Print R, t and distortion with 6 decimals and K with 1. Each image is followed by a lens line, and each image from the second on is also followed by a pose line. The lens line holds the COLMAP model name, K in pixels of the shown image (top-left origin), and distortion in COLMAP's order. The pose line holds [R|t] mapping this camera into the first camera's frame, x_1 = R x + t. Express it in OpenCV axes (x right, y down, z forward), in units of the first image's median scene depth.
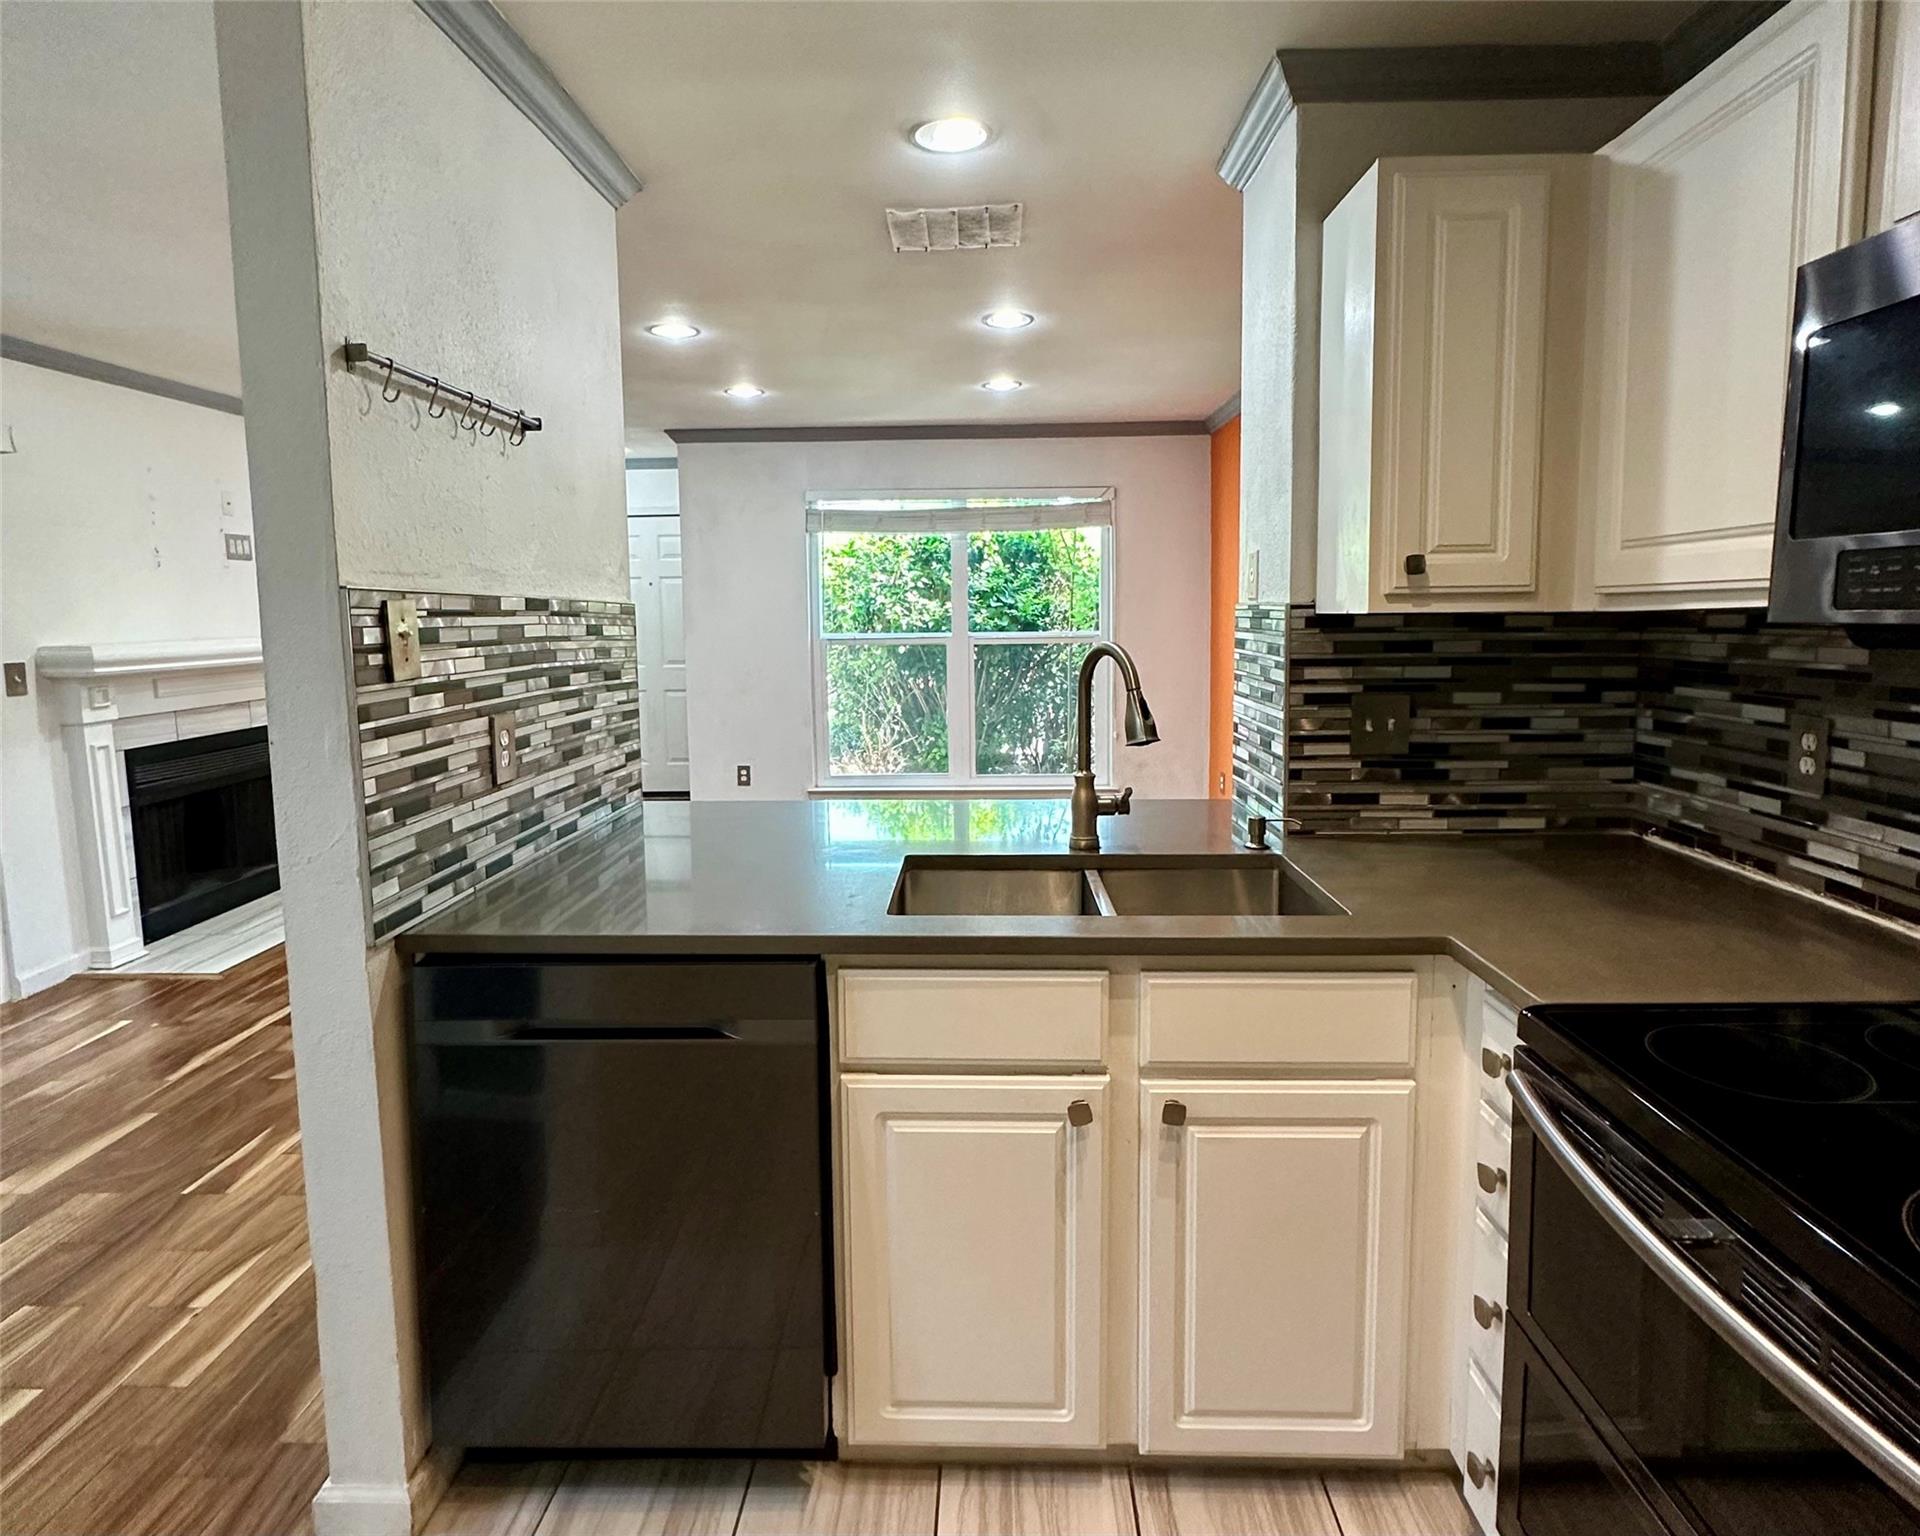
lens RADIAL K [[1021.6, 0, 964.2], [0, 1021.6, 711.7], [0, 0, 1]] dist [-0.004440, 0.000569]
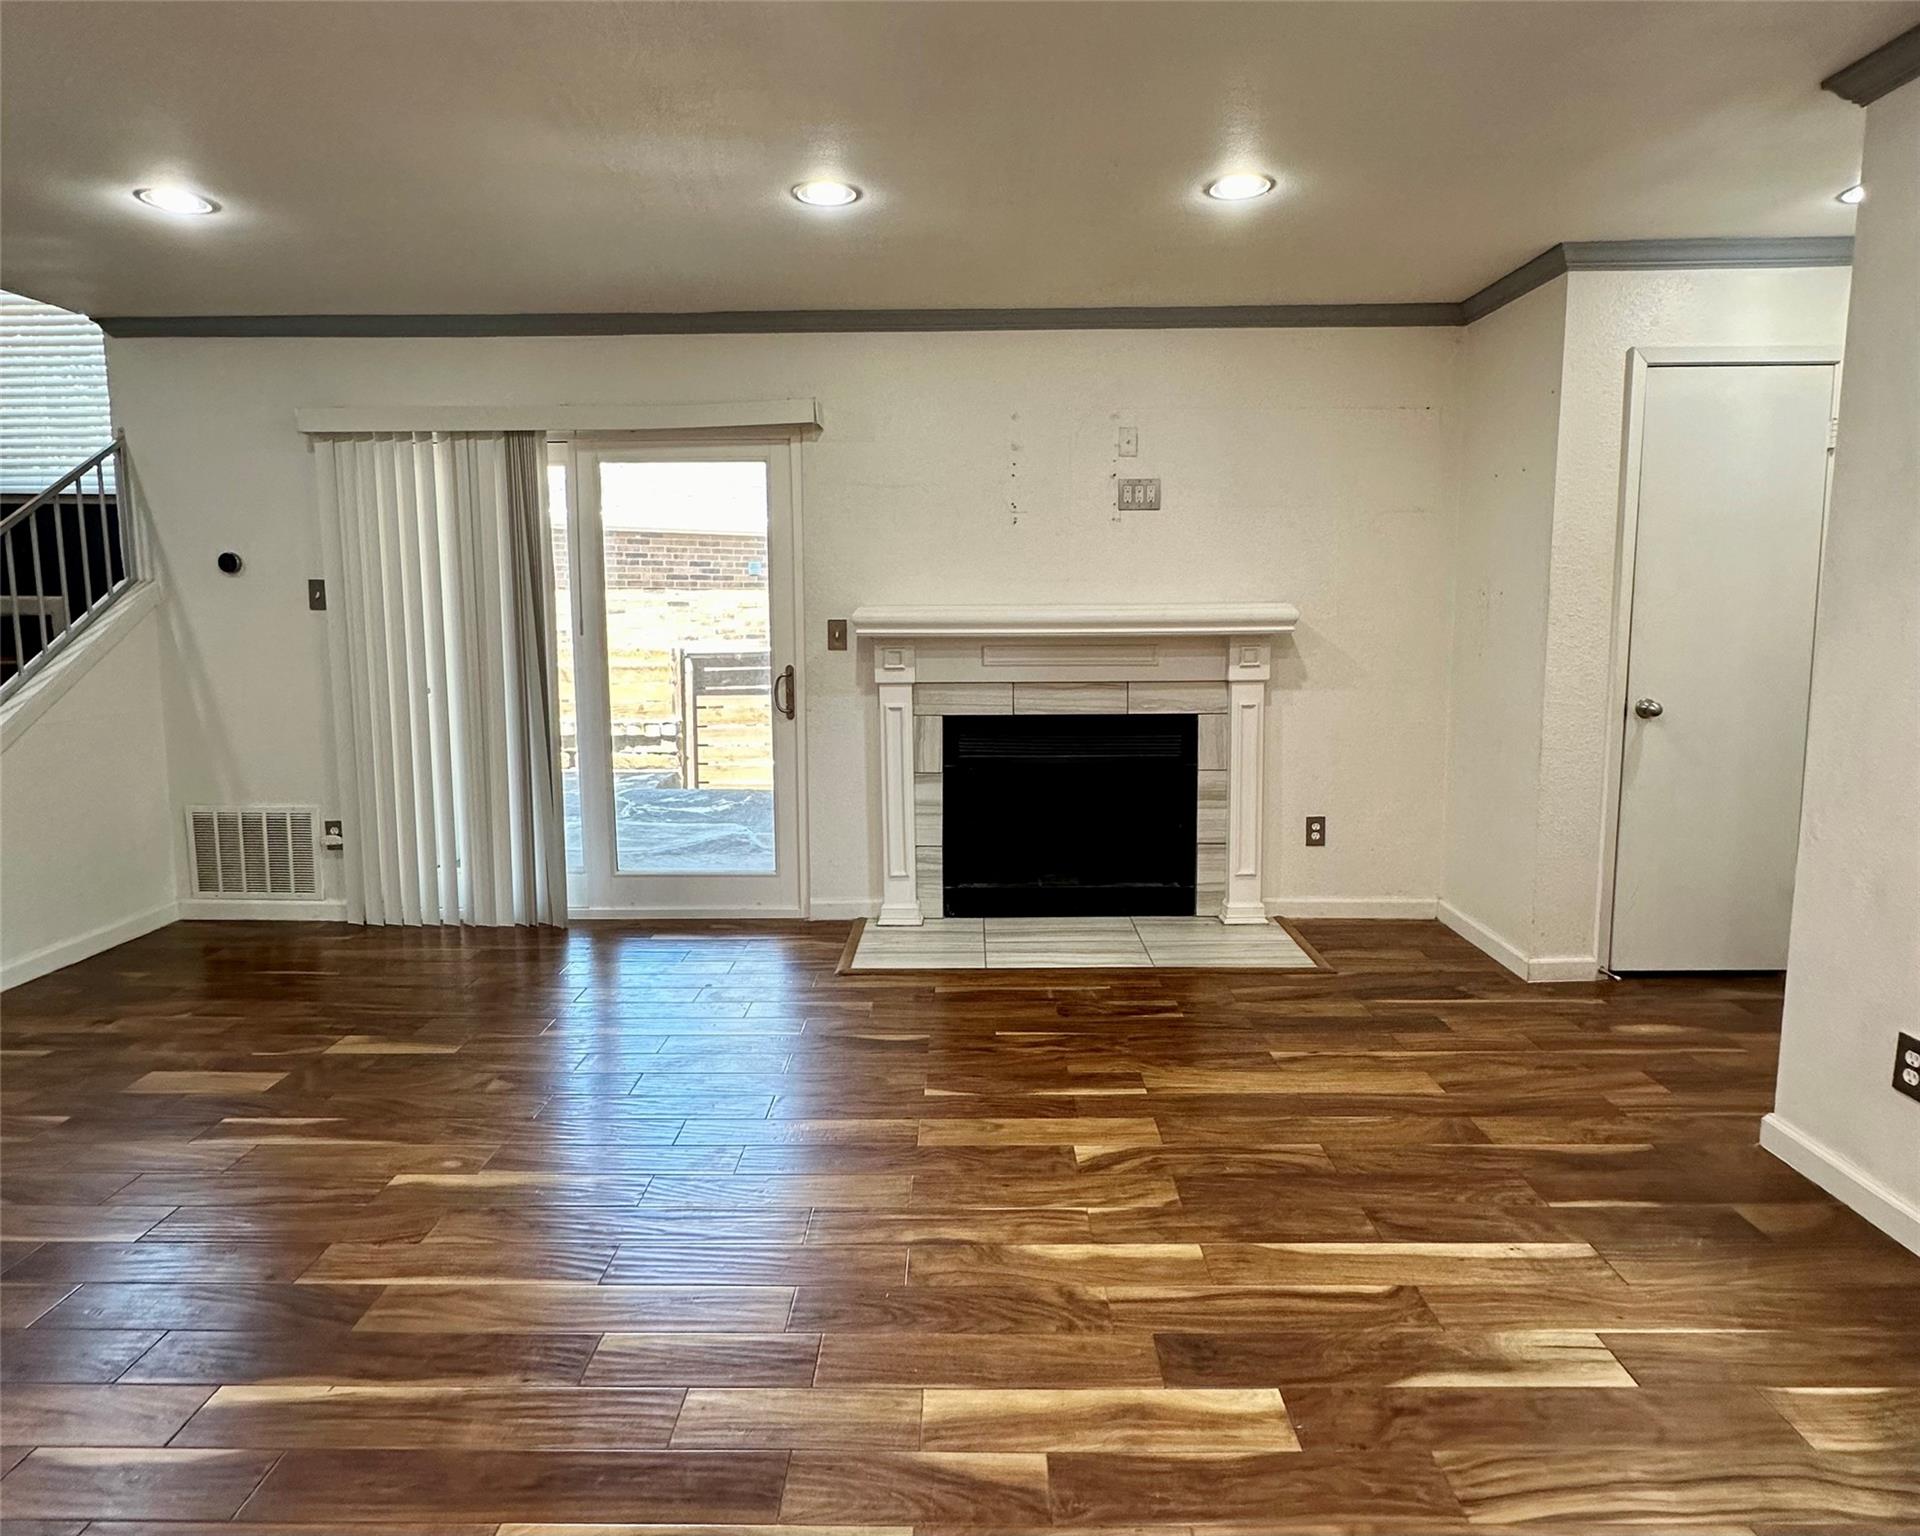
lens RADIAL K [[1021.6, 0, 960.0], [0, 1021.6, 704.3], [0, 0, 1]] dist [-0.004440, 0.000569]
pose [[0.012479, 0.123985, -0.992206, 0.139289], [-0.101468, 0.987318, 0.122098, -0.092792], [0.994761, 0.099153, 0.024902, 0.984974]]
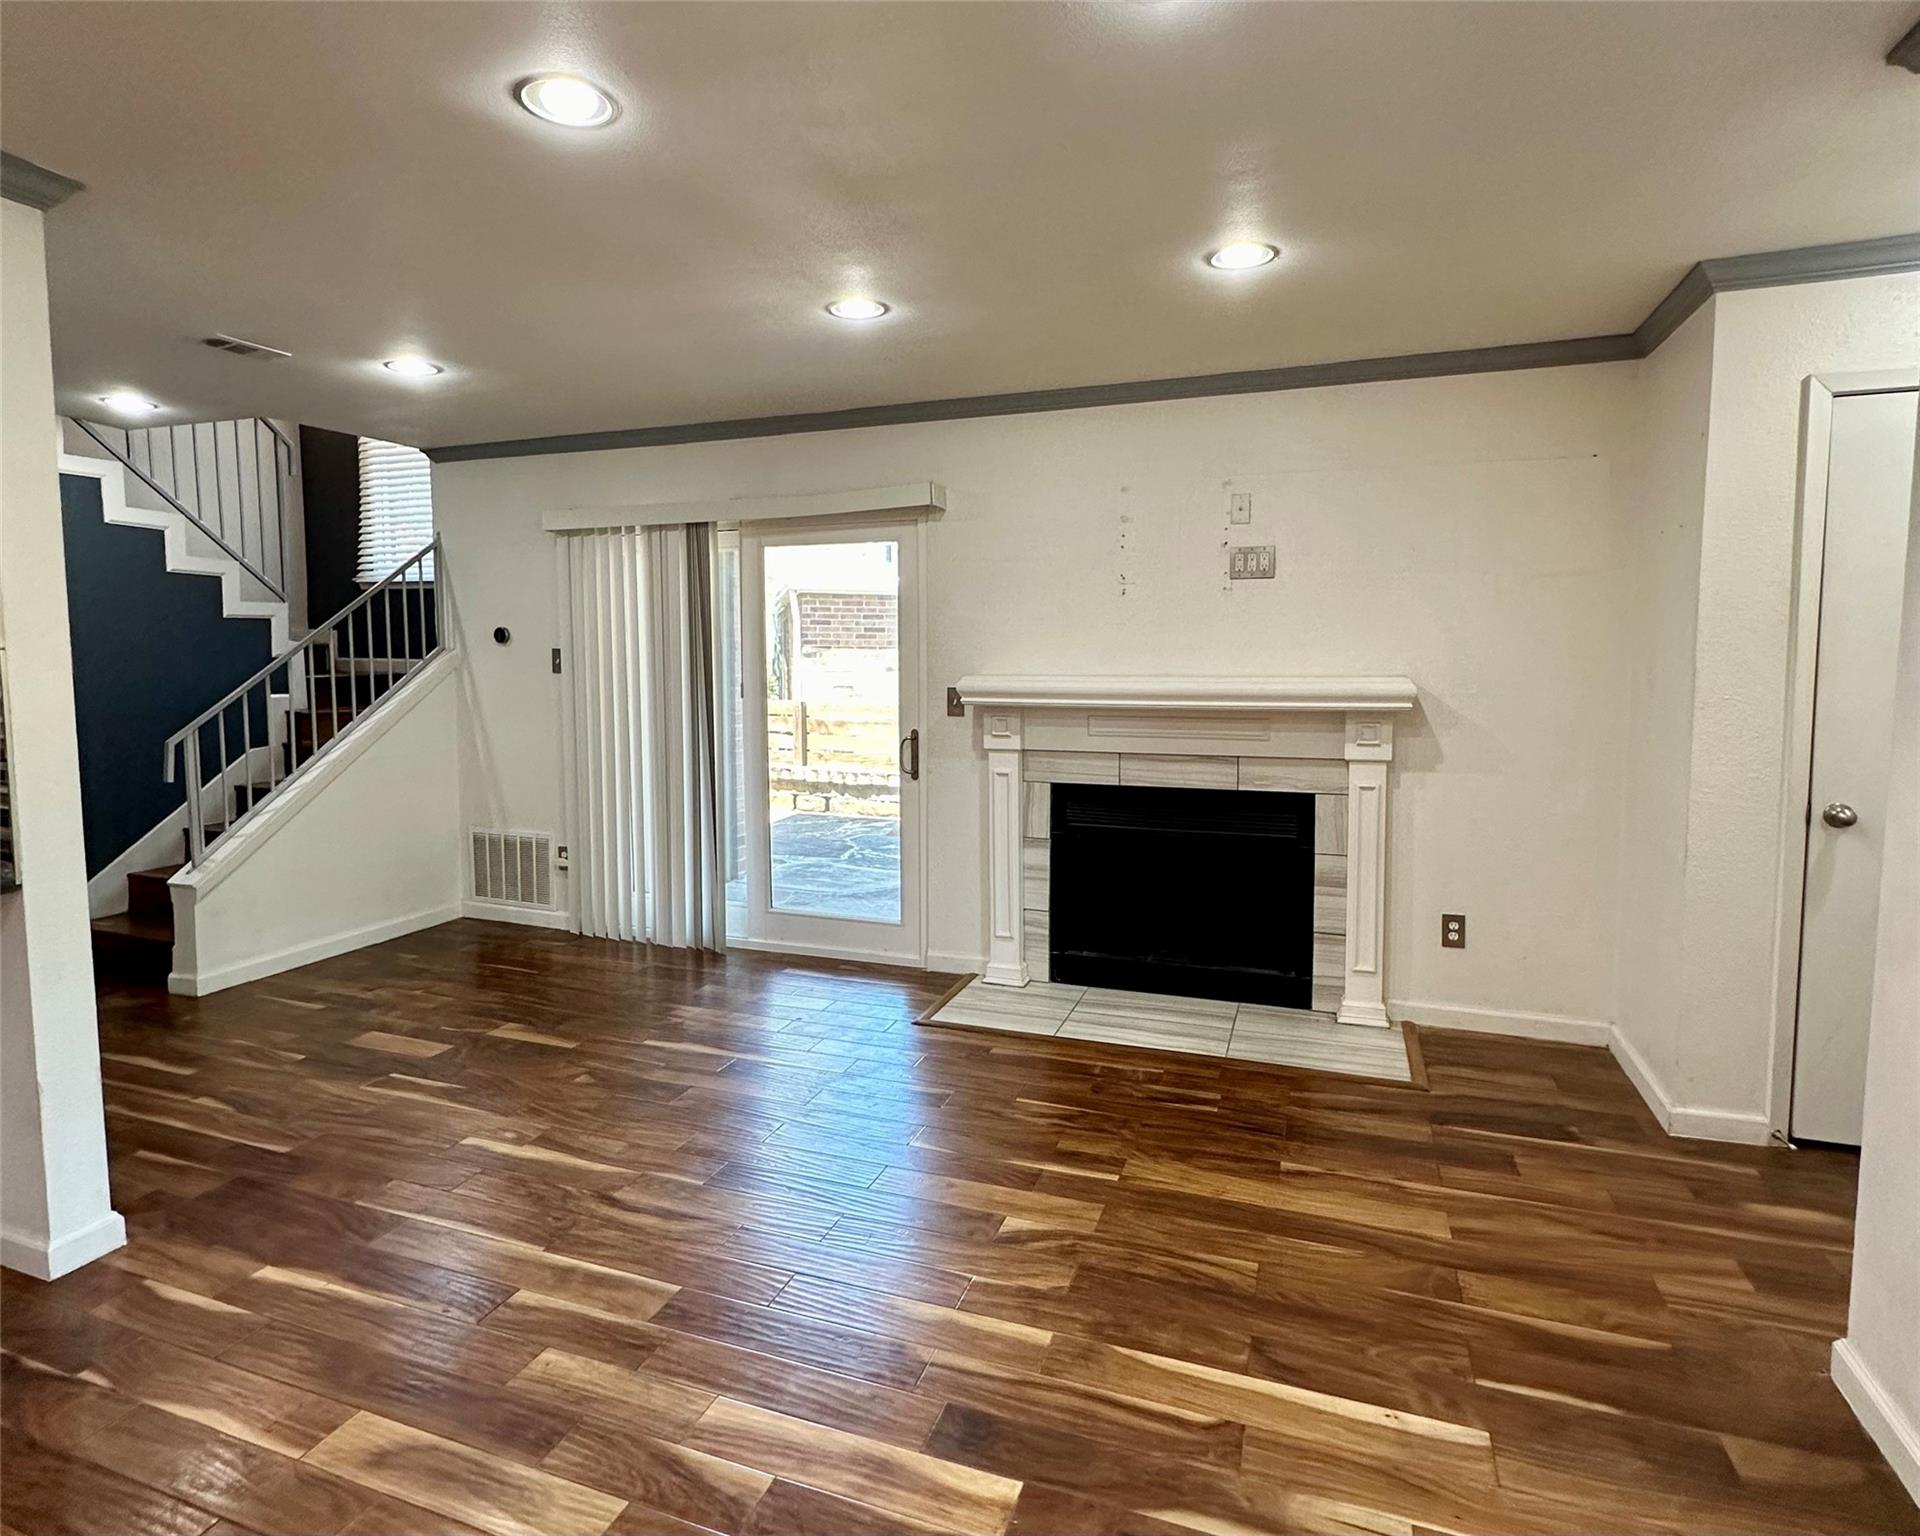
lens RADIAL K [[1021.6, 0, 959.9], [0, 1021.6, 730.7], [0, 0, 1]] dist [-0.004440, 0.000569]
pose [[-0.321816, 0.092732, -0.942250, 0.133663], [-0.092584, 0.987340, 0.128791, -0.131234], [0.942265, 0.128684, -0.309156, 1.209641]]
